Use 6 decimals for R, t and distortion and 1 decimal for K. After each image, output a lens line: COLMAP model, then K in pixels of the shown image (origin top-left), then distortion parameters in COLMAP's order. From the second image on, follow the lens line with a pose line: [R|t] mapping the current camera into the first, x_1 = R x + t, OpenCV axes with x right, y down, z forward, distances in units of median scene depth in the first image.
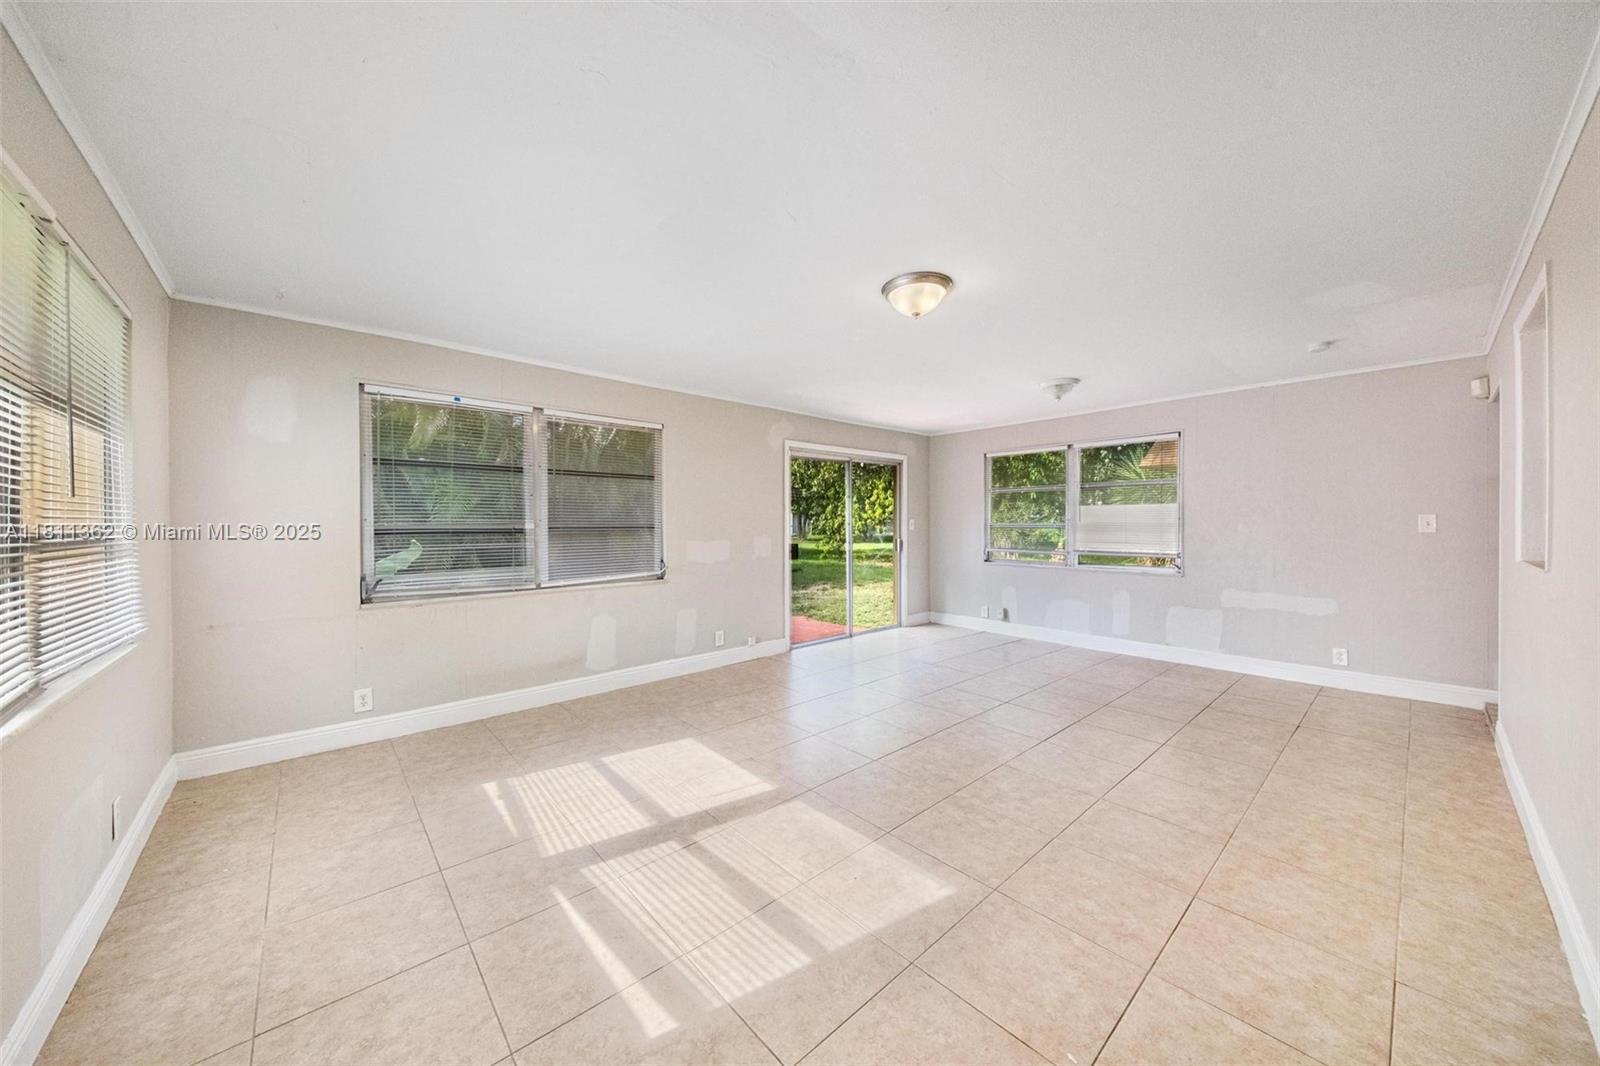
lens RADIAL K [[549.3, 0, 792.0], [0, 549.3, 533.1], [0, 0, 1]] dist [0.035478, -0.012183]
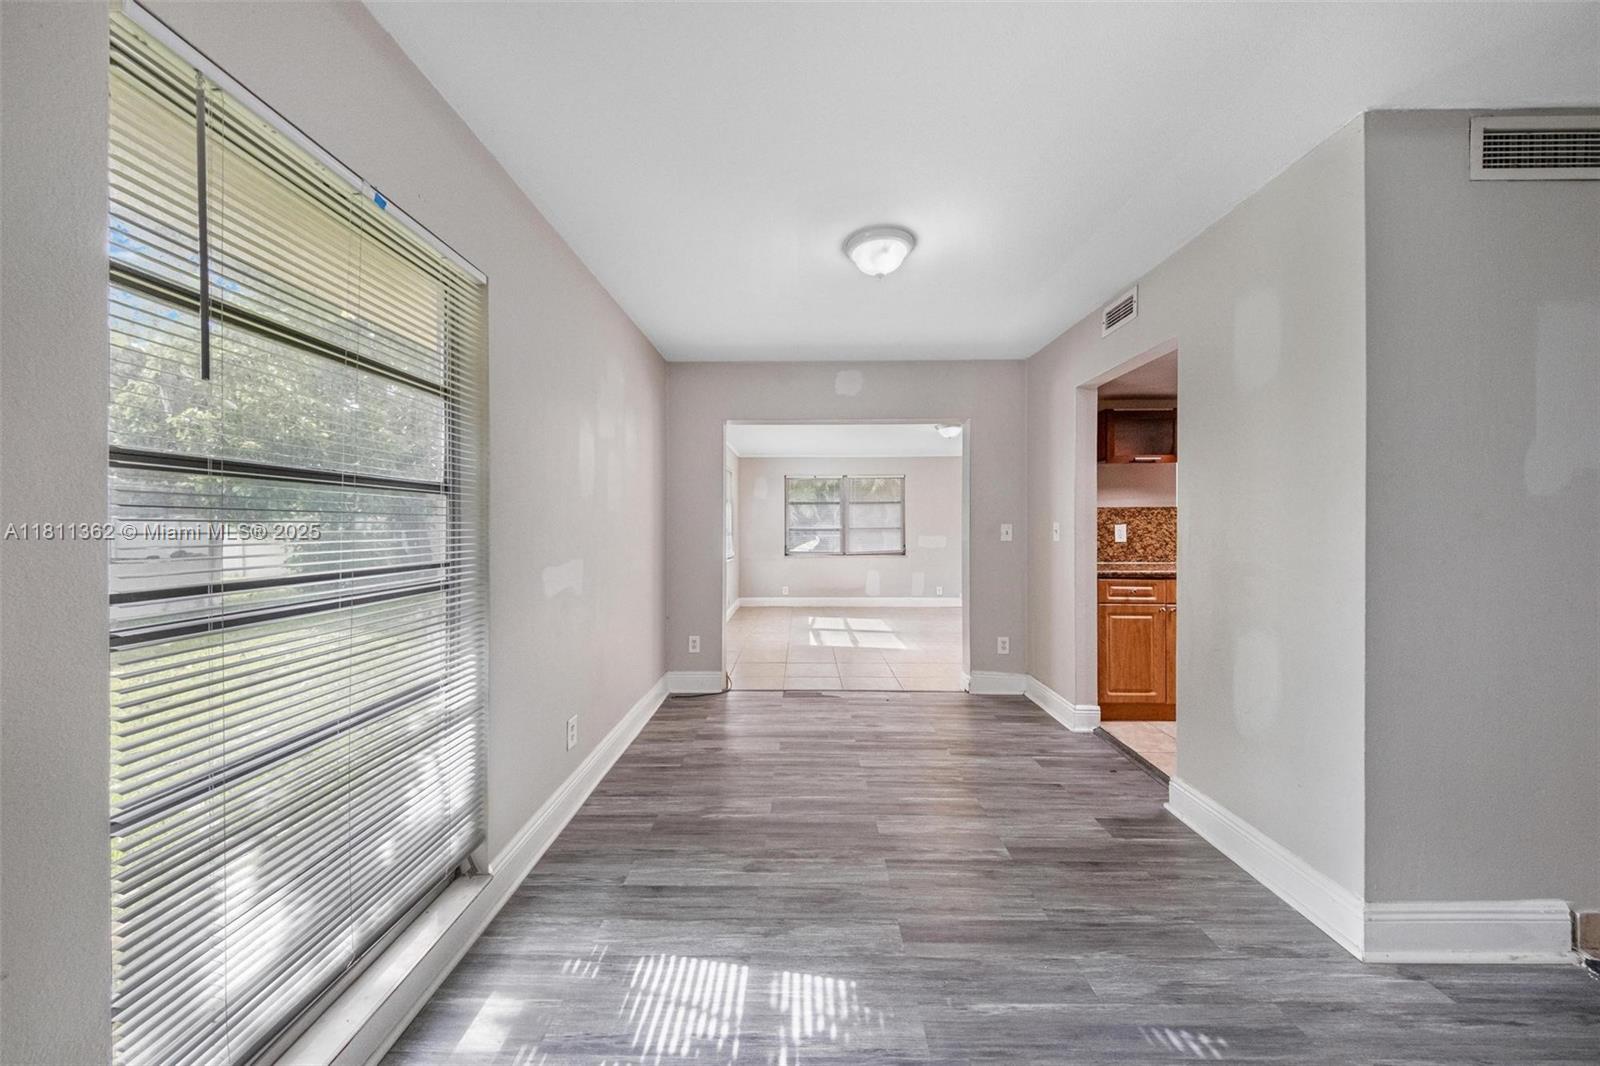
lens RADIAL K [[553.2, 0, 803.8], [0, 553.2, 531.6], [0, 0, 1]] dist [-0.001305, -0.000007]
pose [[0.754891, 0.011774, -0.655745, 0.927859], [-0.016554, 0.999862, -0.001104, 0.012879], [0.655641, 0.011689, 0.754982, -0.839748]]
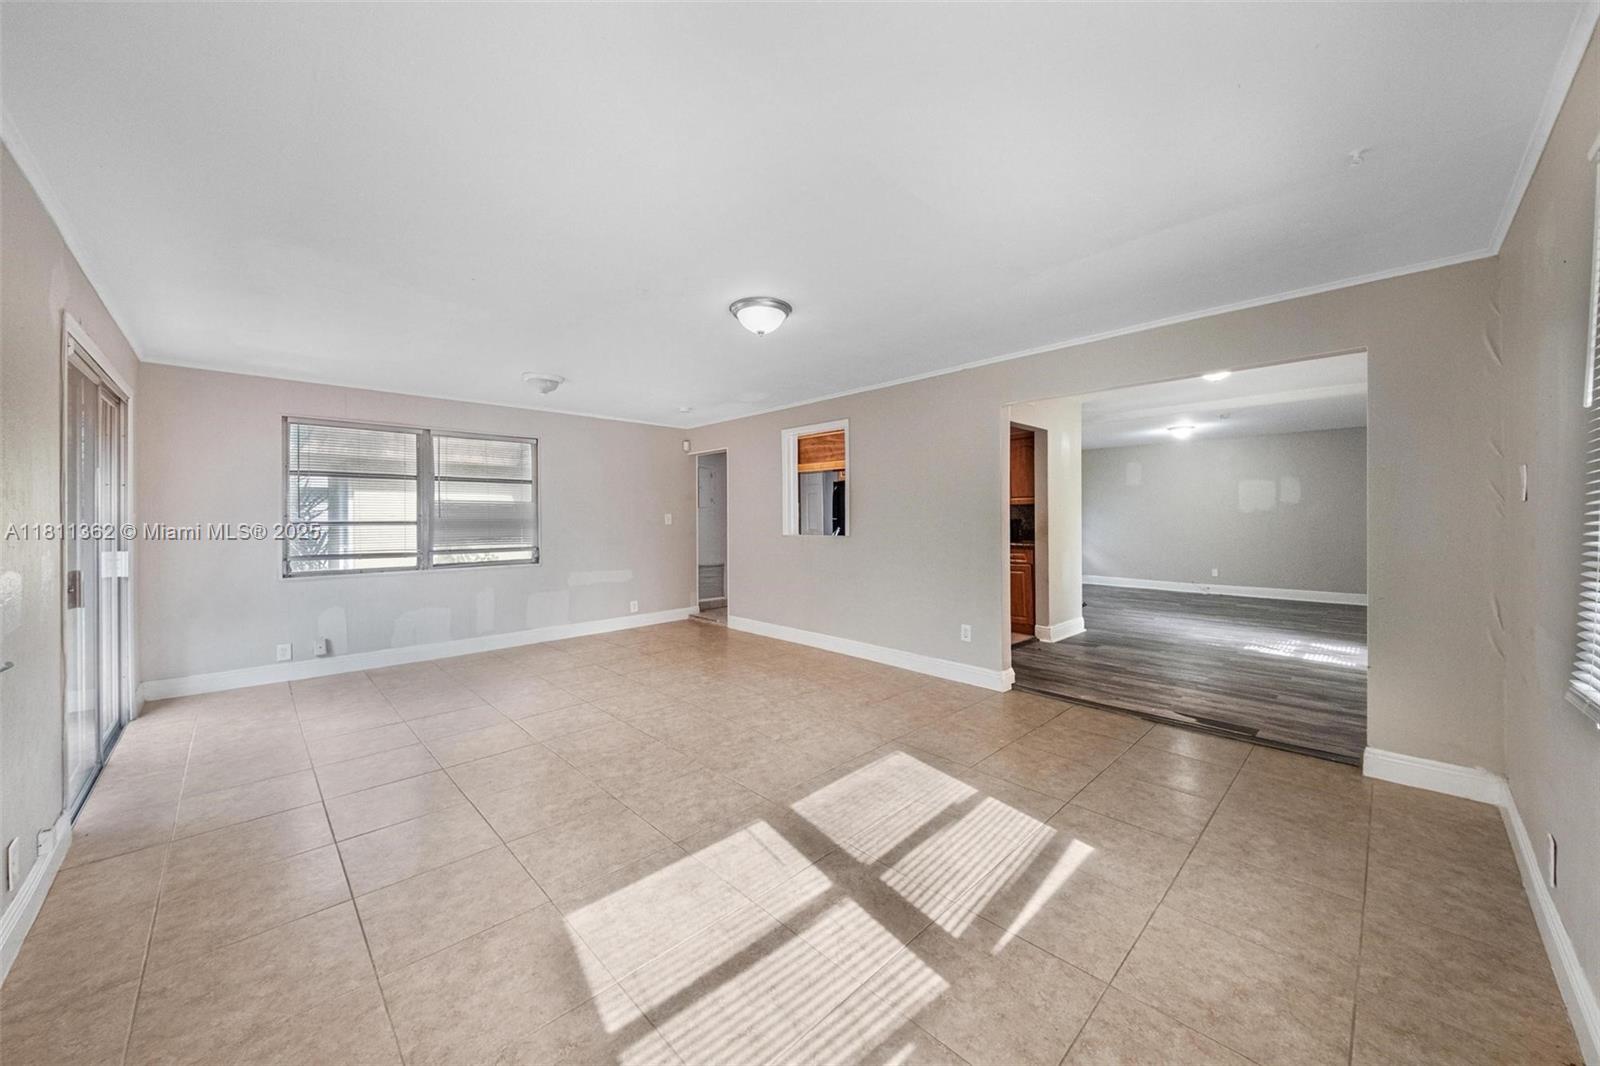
lens RADIAL K [[571.2, 0, 801.9], [0, 571.2, 514.8], [0, 0, 1]] dist [0.010032, -0.000331]
pose [[-0.052371, 0.008858, 0.998588, -0.673770], [0.025955, 0.999635, -0.007506, -0.006591], [-0.998290, 0.025525, -0.052581, 0.699112]]
